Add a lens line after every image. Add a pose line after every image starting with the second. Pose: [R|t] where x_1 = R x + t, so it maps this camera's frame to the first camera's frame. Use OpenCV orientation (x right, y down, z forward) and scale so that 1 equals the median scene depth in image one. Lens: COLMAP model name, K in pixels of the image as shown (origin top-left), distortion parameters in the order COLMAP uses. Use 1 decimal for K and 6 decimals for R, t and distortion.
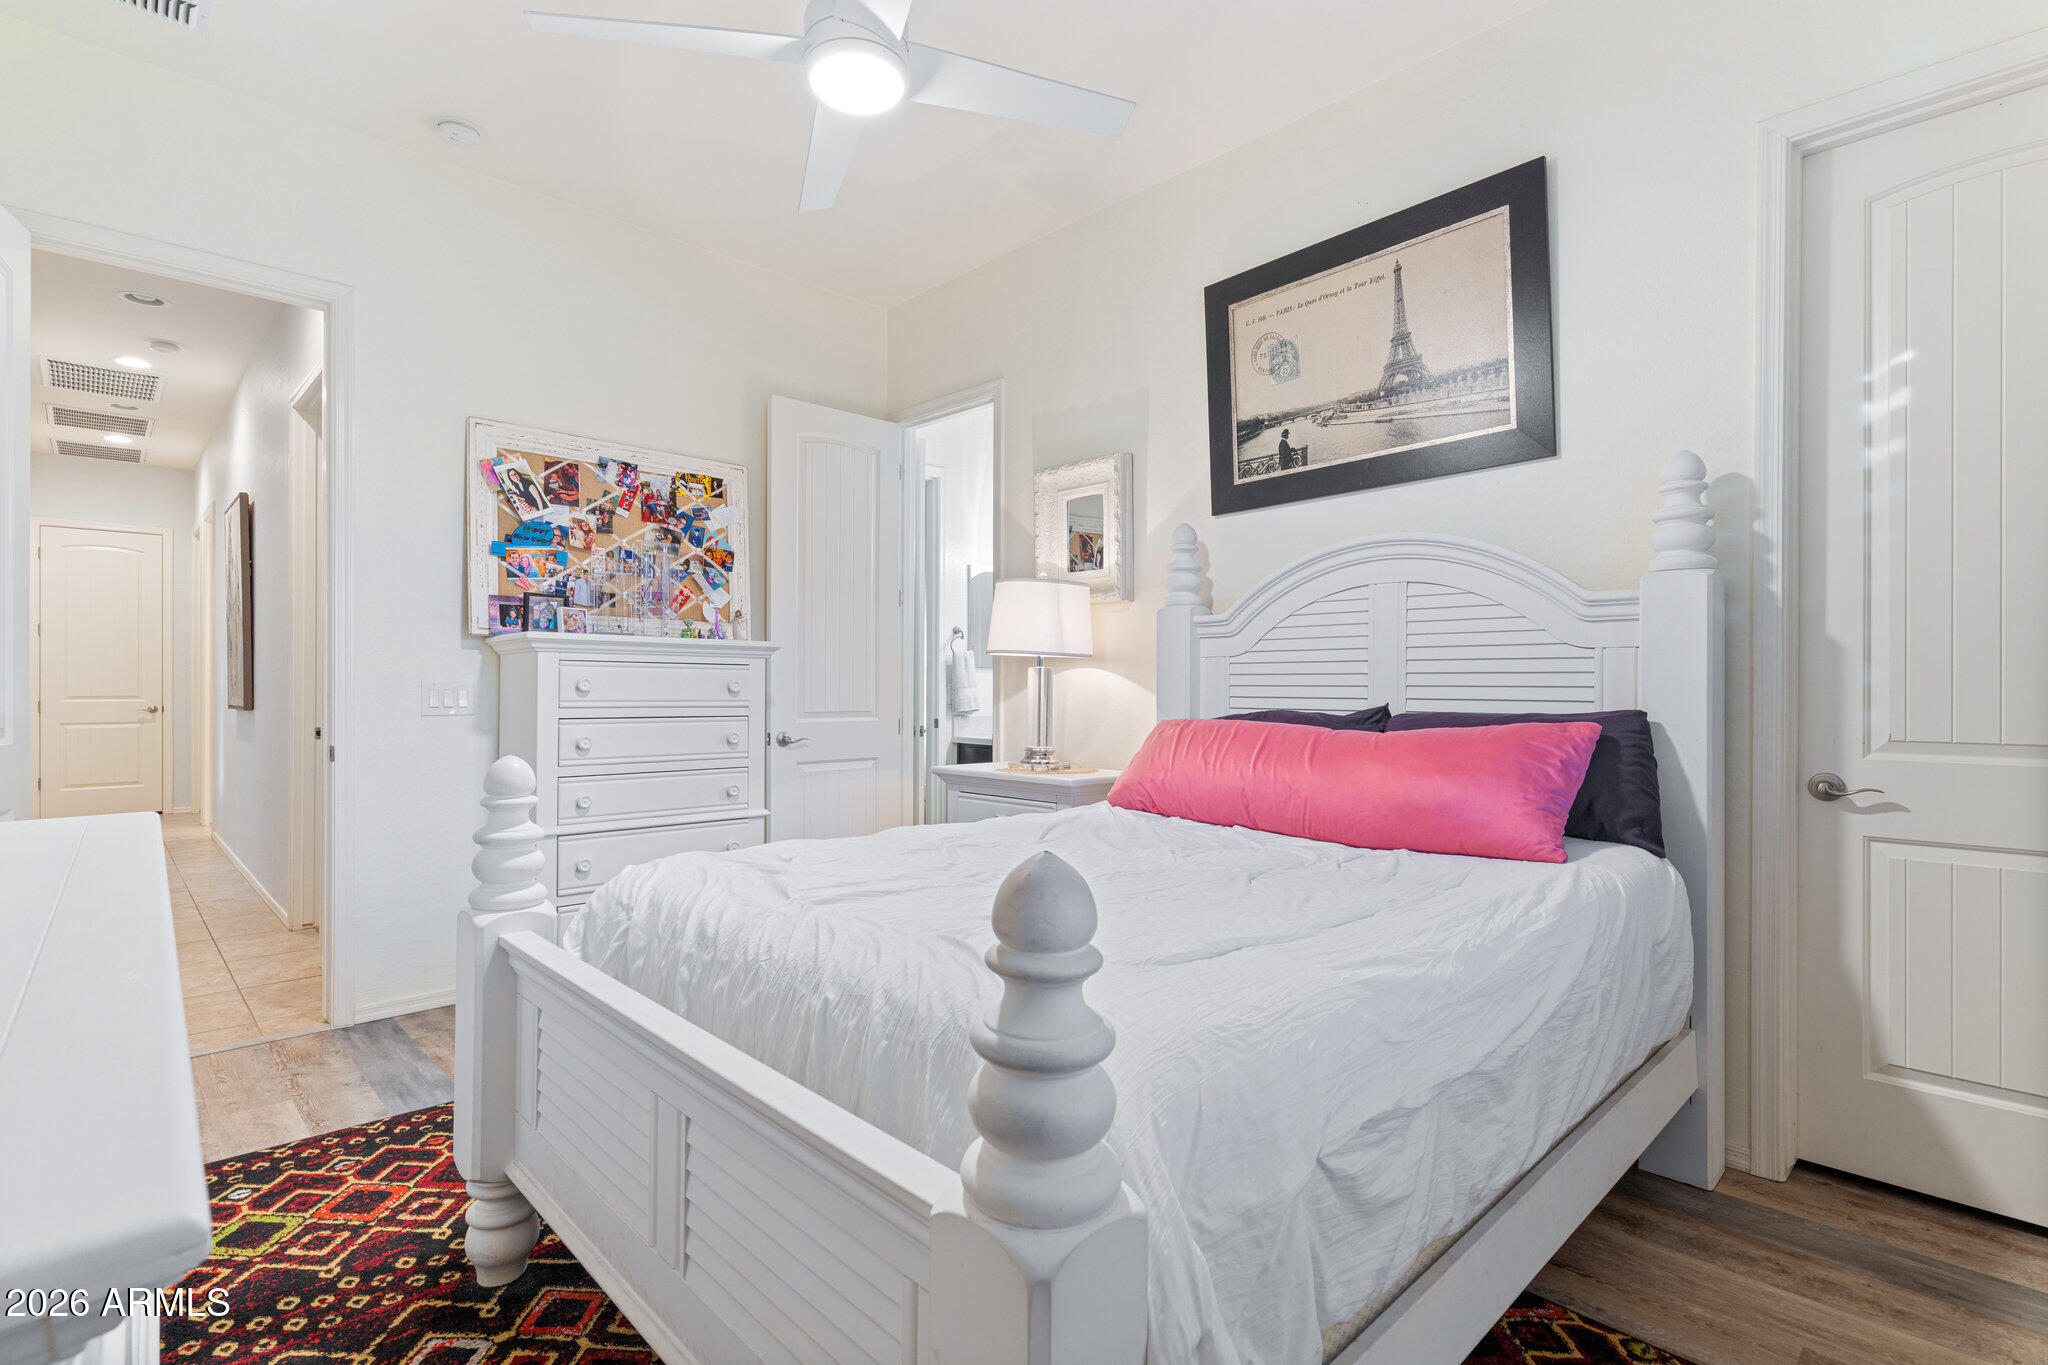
lens RADIAL K [[978.4, 0, 1023.1], [0, 978.4, 683.7], [0, 0, 1]] dist [0.001471, 0.000147]
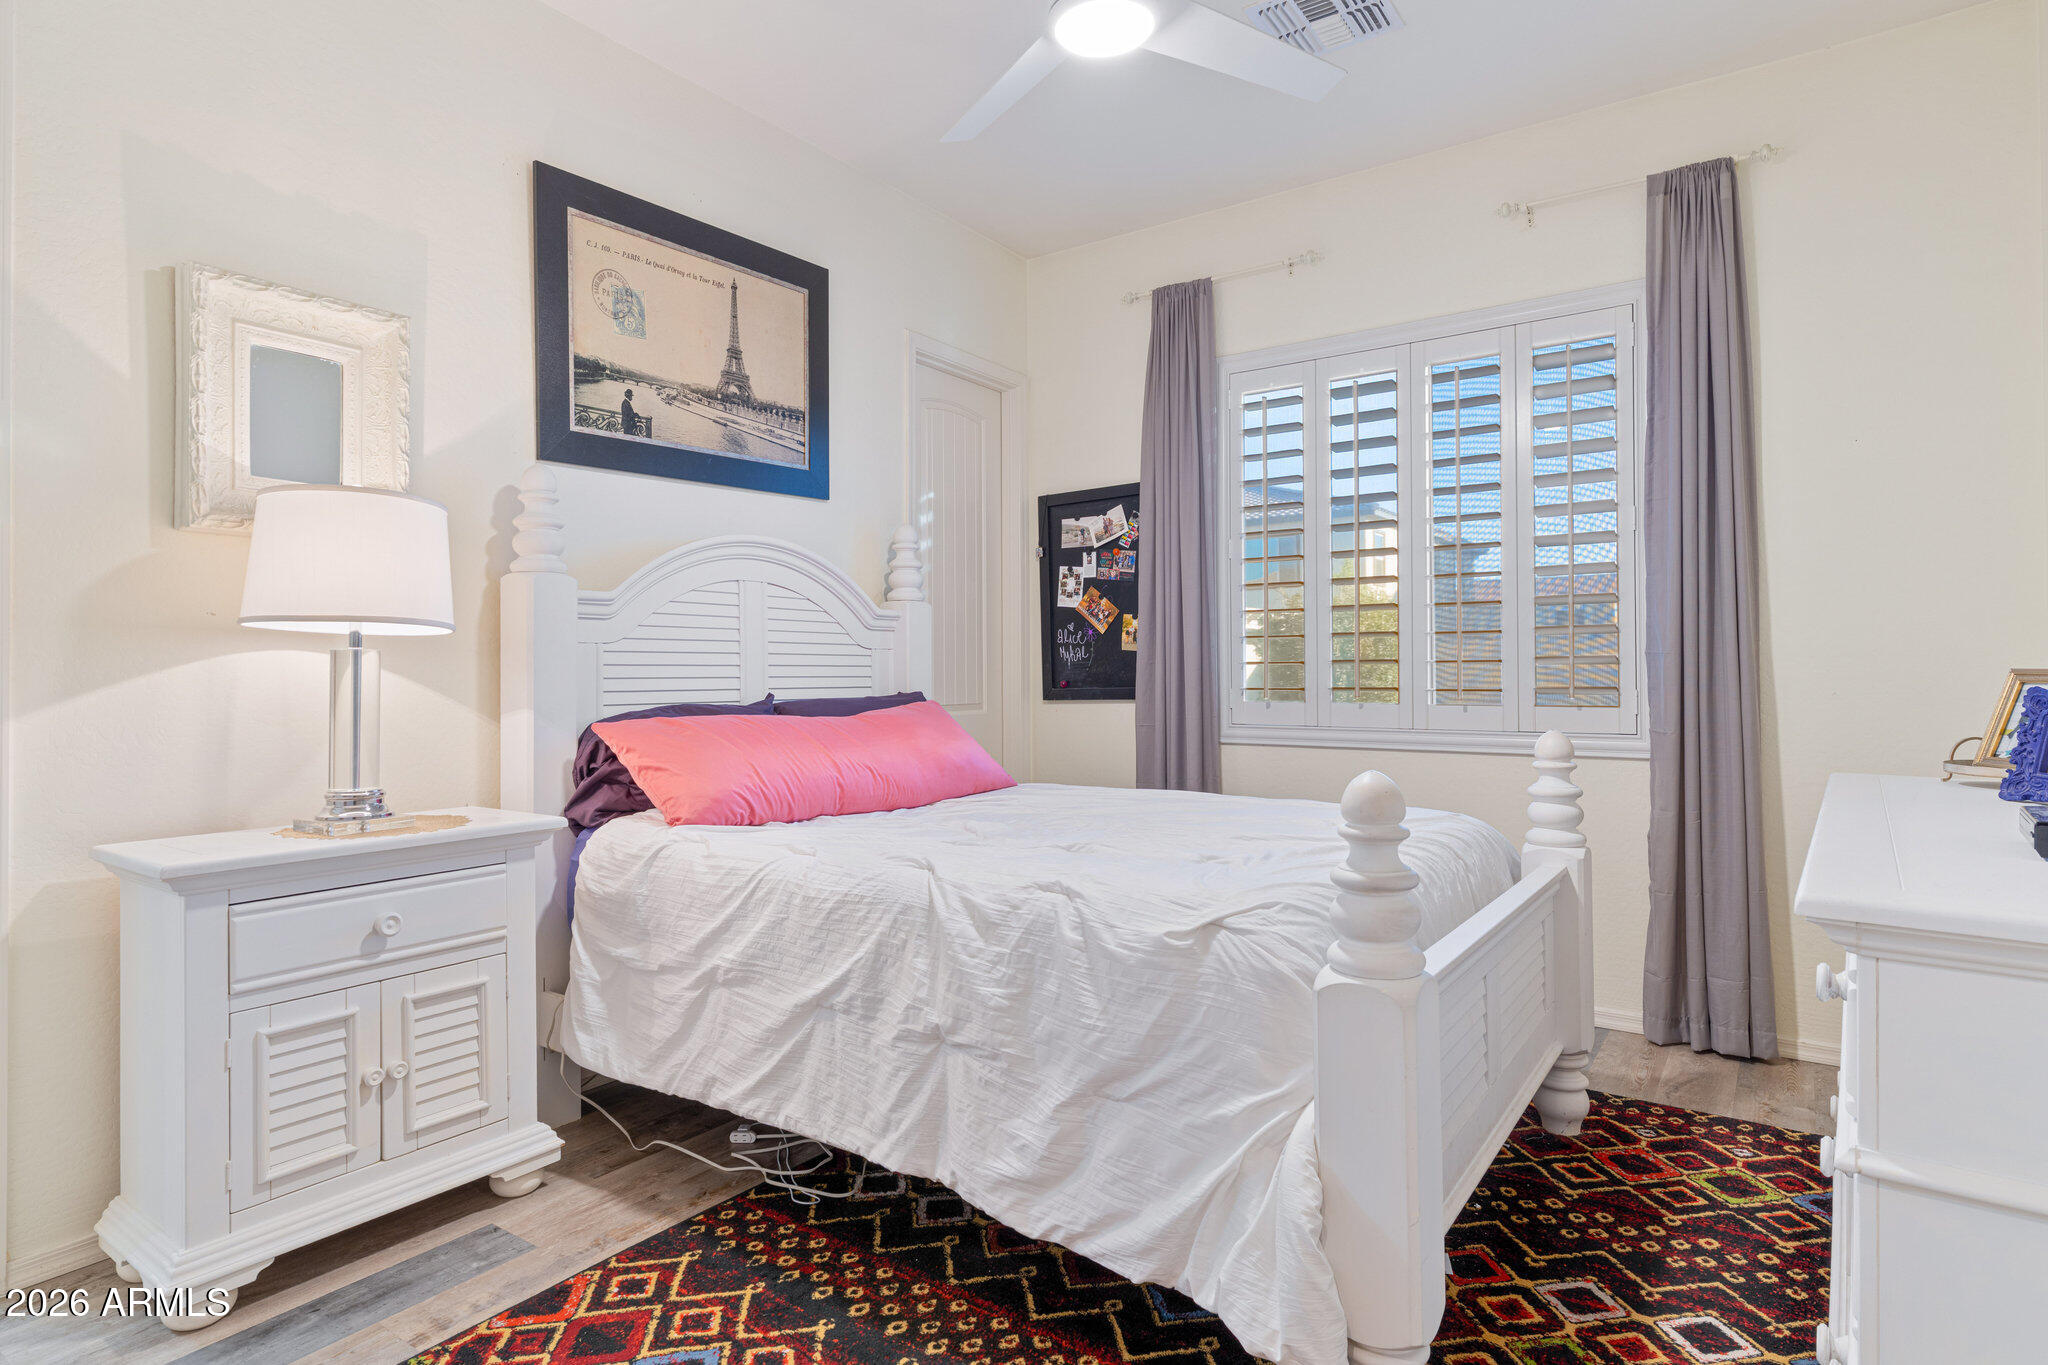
lens RADIAL K [[978.4, 0, 1022.7], [0, 978.4, 675.0], [0, 0, 1]] dist [0.001471, 0.000147]
pose [[-0.134937, 0.004217, 0.990845, -0.664037], [0.015790, 0.999873, -0.002105, 0.006536], [-0.990728, 0.015362, -0.134986, 0.777117]]
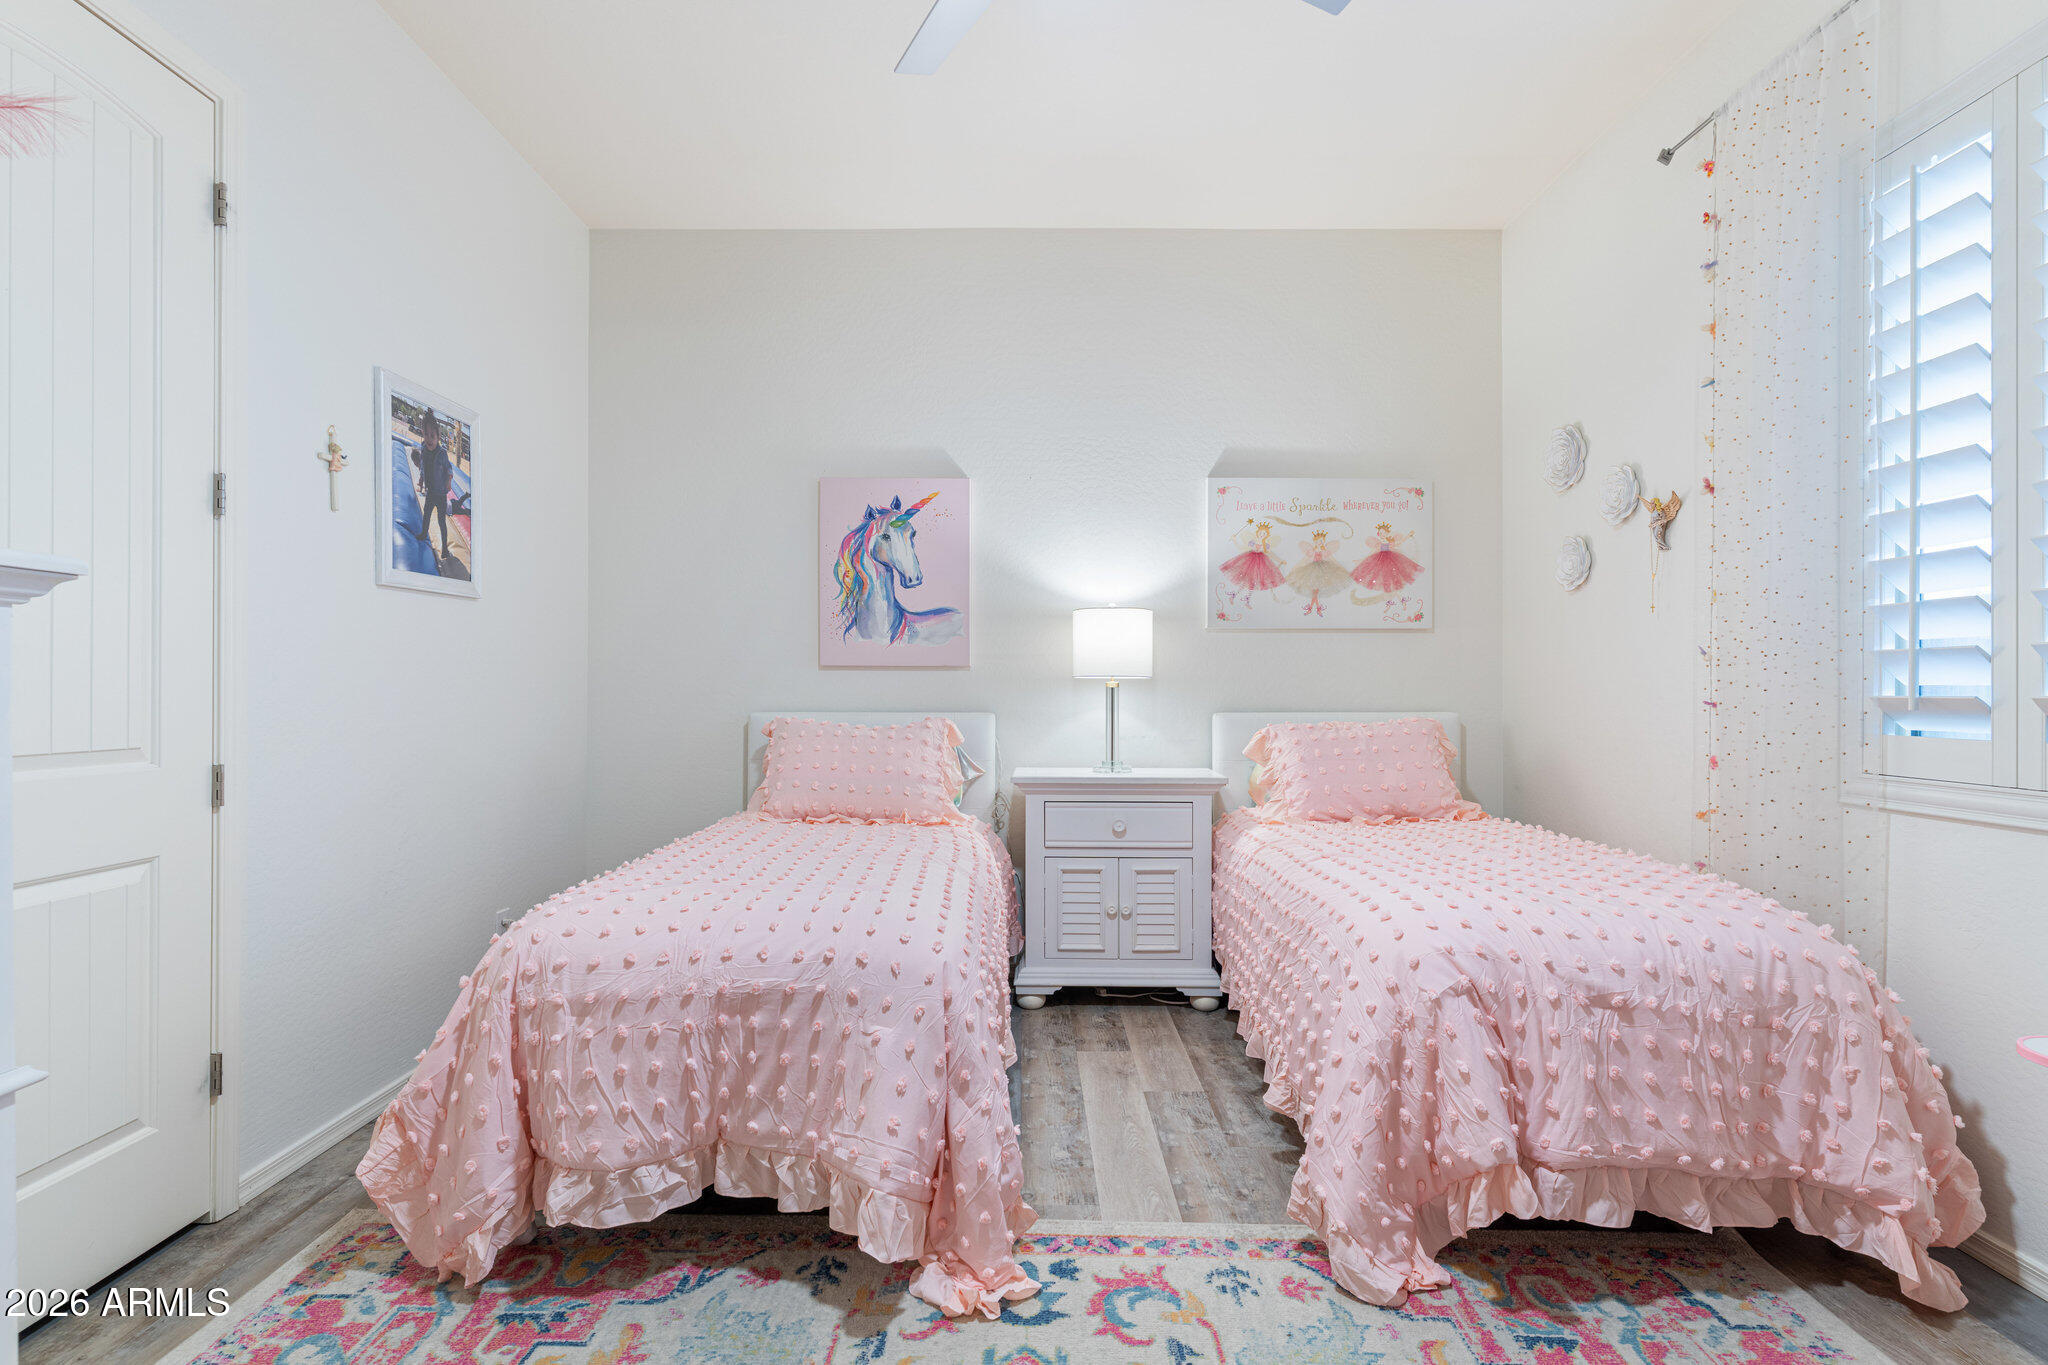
lens RADIAL K [[978.4, 0, 1023.1], [0, 978.4, 684.0], [0, 0, 1]] dist [0.001471, 0.000147]
pose [[0.693517, 0.001464, 0.720439, -0.847727], [0.002549, 0.999987, -0.004485, 0.008123], [-0.720436, 0.004947, 0.693504, 0.415092]]
